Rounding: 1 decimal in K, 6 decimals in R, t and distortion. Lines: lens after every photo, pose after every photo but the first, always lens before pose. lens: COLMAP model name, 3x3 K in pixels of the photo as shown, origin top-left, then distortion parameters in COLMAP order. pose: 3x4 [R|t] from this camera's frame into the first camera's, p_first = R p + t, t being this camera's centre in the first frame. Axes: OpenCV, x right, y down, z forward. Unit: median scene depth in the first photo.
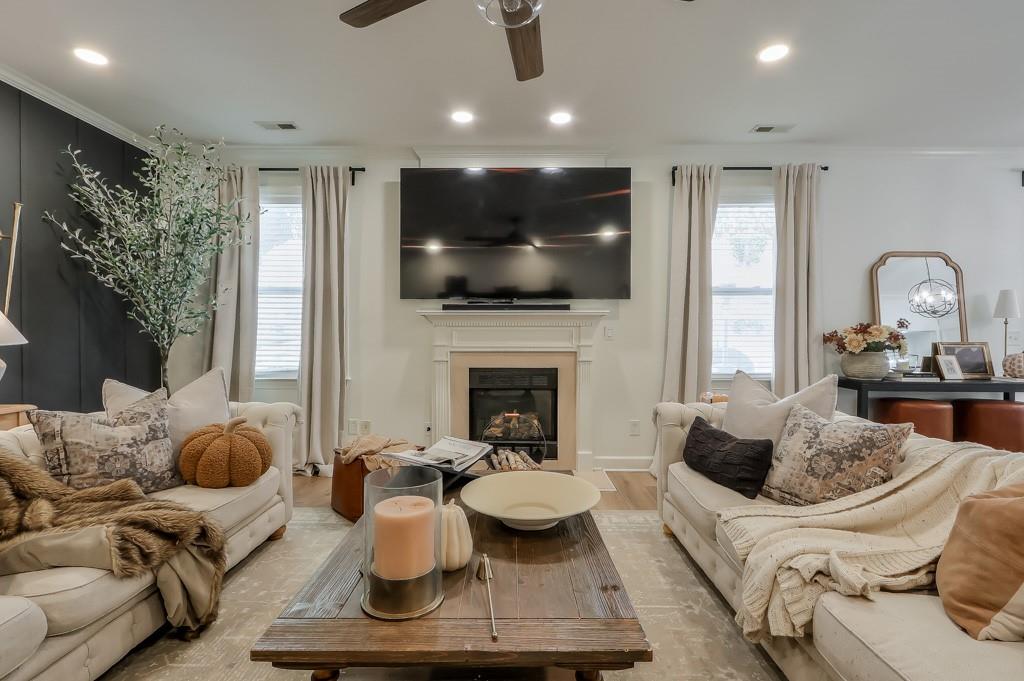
lens RADIAL K [[474.6, 0, 503.1], [0, 474.6, 339.1], [0, 0, 1]] dist [-0.001208, -0.000333]
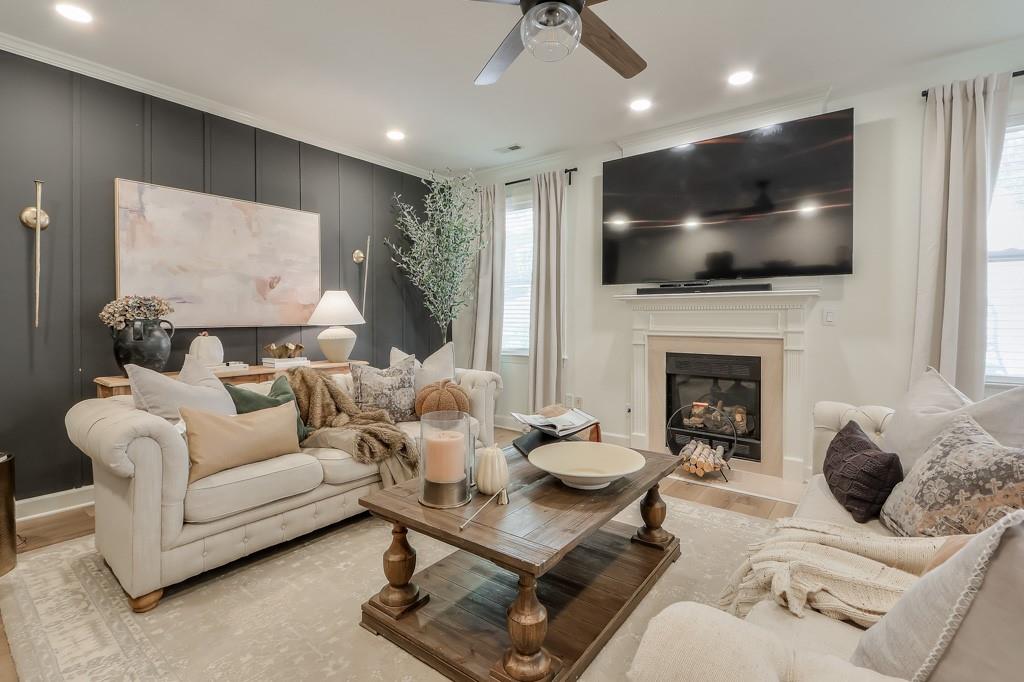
lens RADIAL K [[483.9, 0, 460.1], [0, 483.9, 320.8], [0, 0, 1]] dist [0.002692, 0.000184]
pose [[0.758575, 0.004598, -0.651569, 0.296147], [-0.007420, 0.999971, -0.001581, -0.000040], [0.651543, 0.006034, 0.758588, -0.039085]]
